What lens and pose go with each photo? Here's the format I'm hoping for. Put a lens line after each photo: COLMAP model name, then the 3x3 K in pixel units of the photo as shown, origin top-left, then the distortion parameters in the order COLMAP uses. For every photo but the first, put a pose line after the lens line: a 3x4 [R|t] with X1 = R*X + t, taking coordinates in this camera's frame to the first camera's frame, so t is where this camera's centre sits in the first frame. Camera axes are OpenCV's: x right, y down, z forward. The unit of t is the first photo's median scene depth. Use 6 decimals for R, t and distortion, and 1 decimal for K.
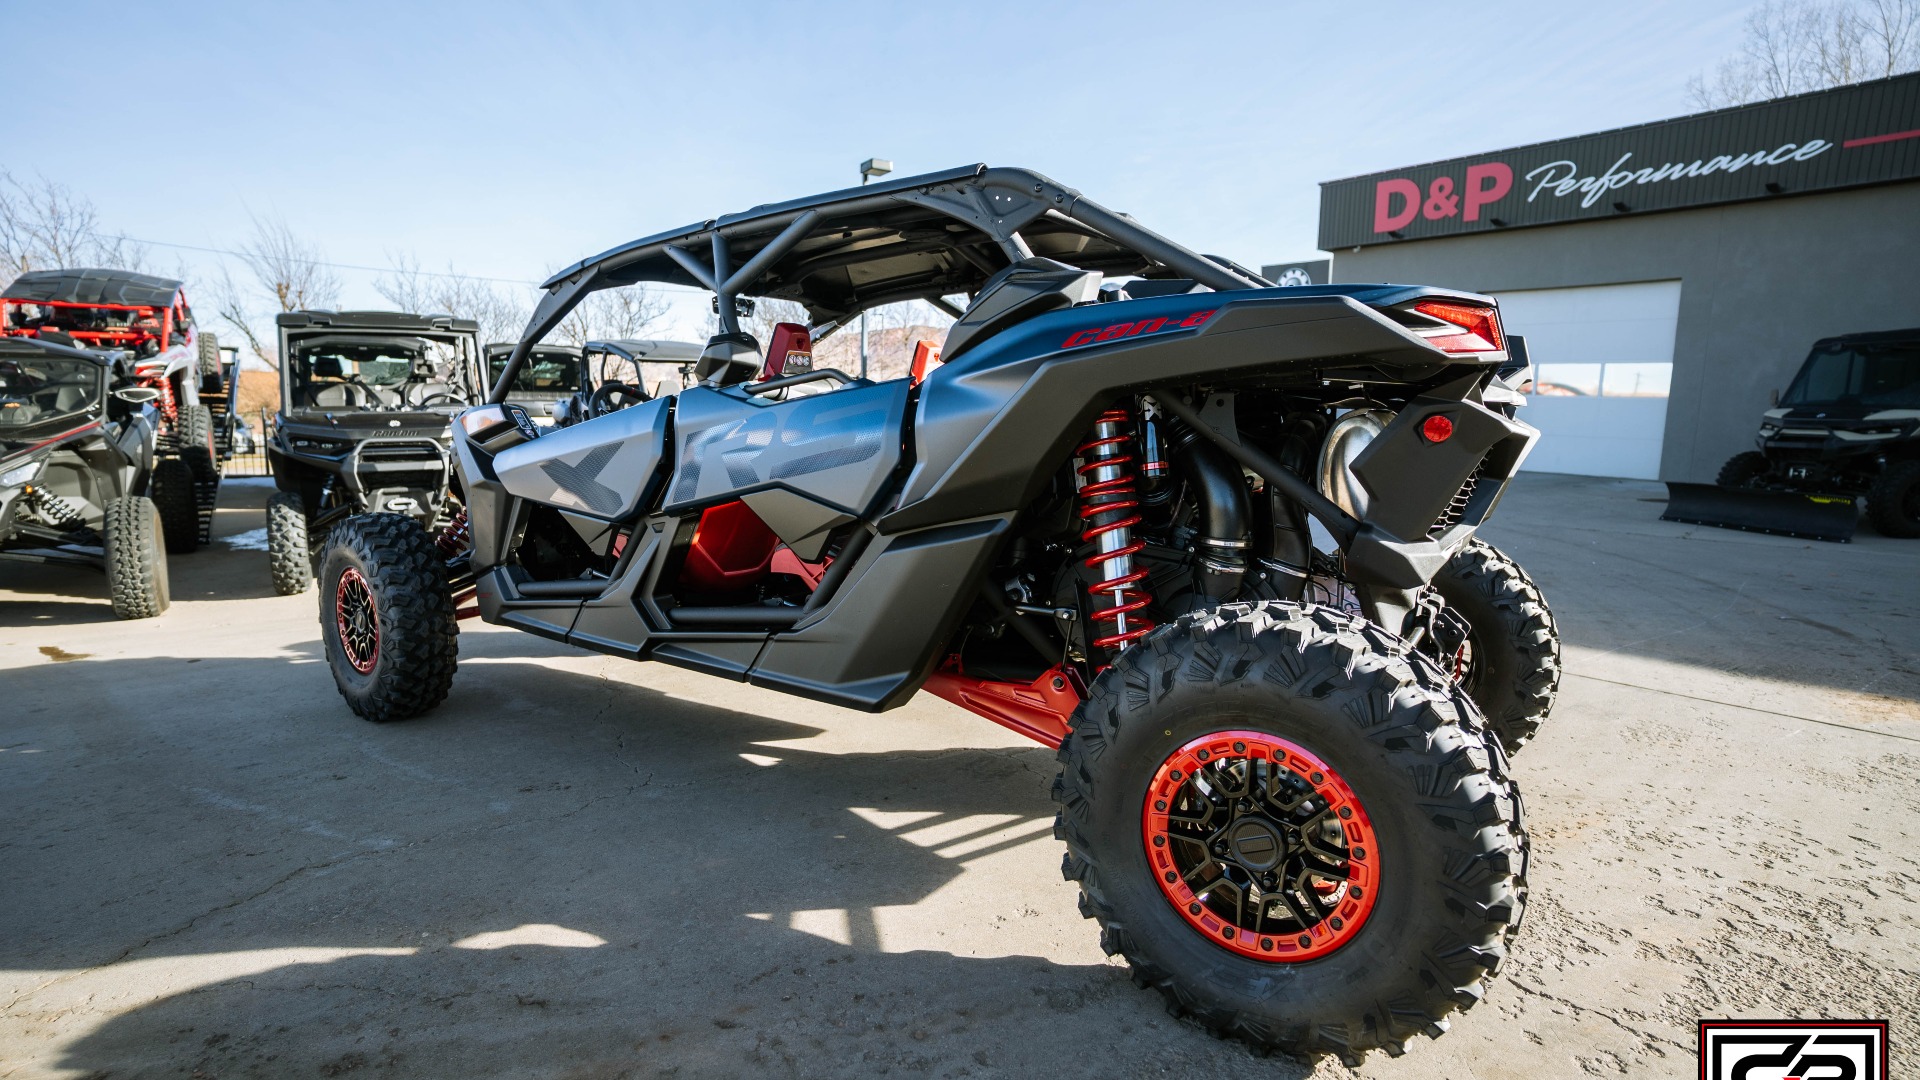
lens RADIAL K [[955.1, 0, 960.0], [0, 955.1, 540.0], [0, 0, 1]] dist [-0.054146, 0.021107]
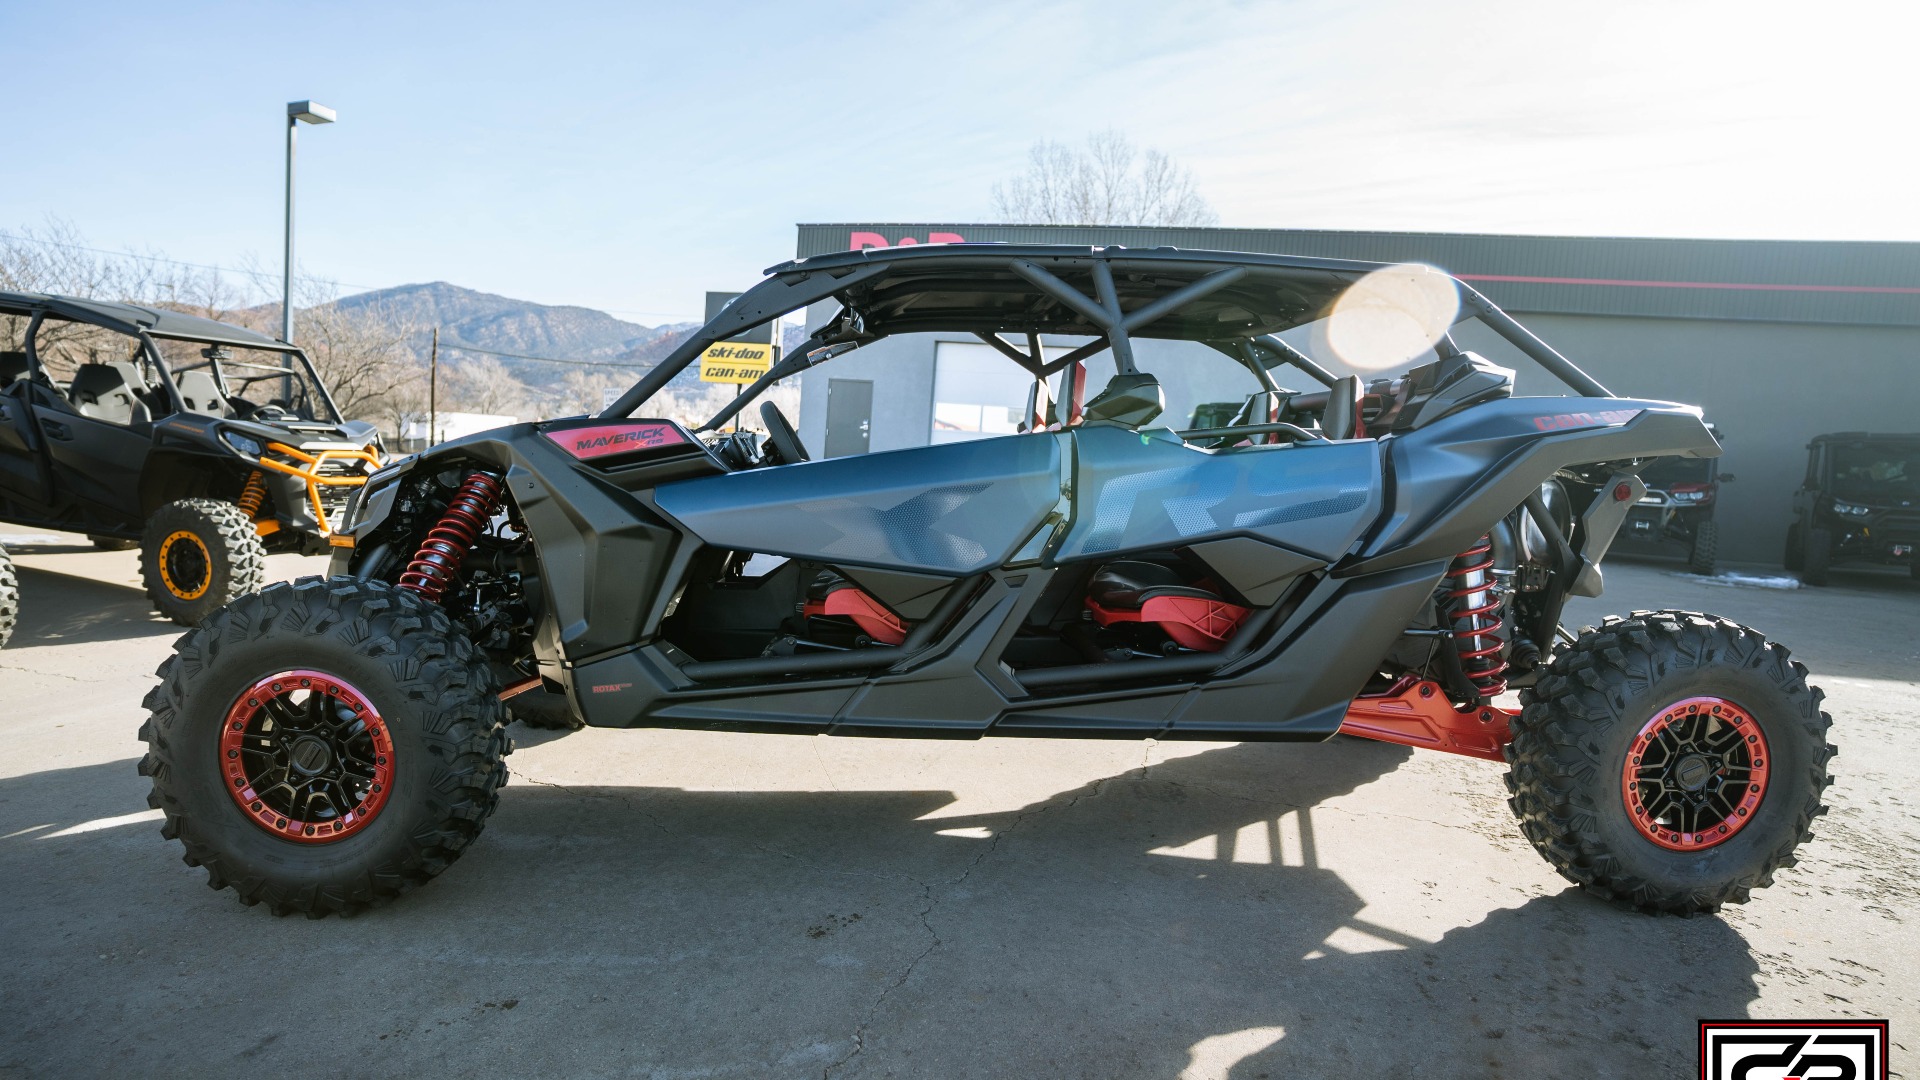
lens RADIAL K [[955.1, 0, 960.0], [0, 955.1, 540.0], [0, 0, 1]] dist [-0.054146, 0.021107]
pose [[0.777431, -0.023576, 0.628526, -1.148249], [0.035408, 0.999353, -0.006310, -0.059611], [-0.627971, 0.027160, 0.777763, 0.439394]]
